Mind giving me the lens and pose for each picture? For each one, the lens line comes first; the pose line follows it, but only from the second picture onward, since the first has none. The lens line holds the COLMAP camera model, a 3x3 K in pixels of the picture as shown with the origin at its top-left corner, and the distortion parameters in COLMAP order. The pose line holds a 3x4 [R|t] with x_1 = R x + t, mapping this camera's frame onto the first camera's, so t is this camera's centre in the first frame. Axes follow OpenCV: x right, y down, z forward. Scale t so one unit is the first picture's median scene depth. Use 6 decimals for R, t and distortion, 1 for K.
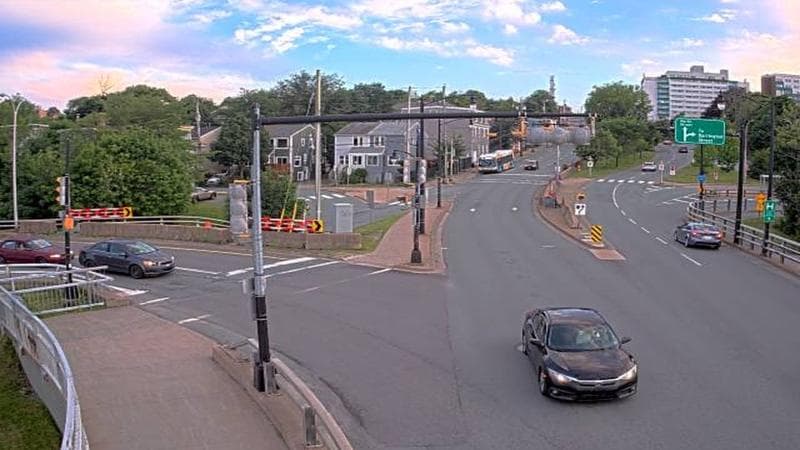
lens RADIAL K [[625.8, 0, 400.0], [0, 625.8, 225.0], [0, 0, 1]] dist [0.057752, 0.002329]
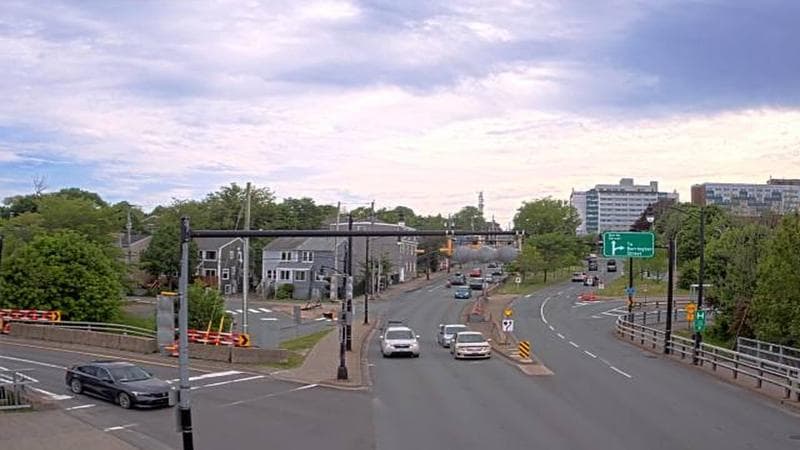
lens RADIAL K [[625.8, 0, 400.0], [0, 625.8, 225.0], [0, 0, 1]] dist [0.057752, 0.002329]
pose [[0.999819, 0.013277, 0.013595, 0.096227], [-0.012824, 0.999379, -0.032835, -0.146304], [-0.014022, 0.032654, 0.999368, -0.004296]]
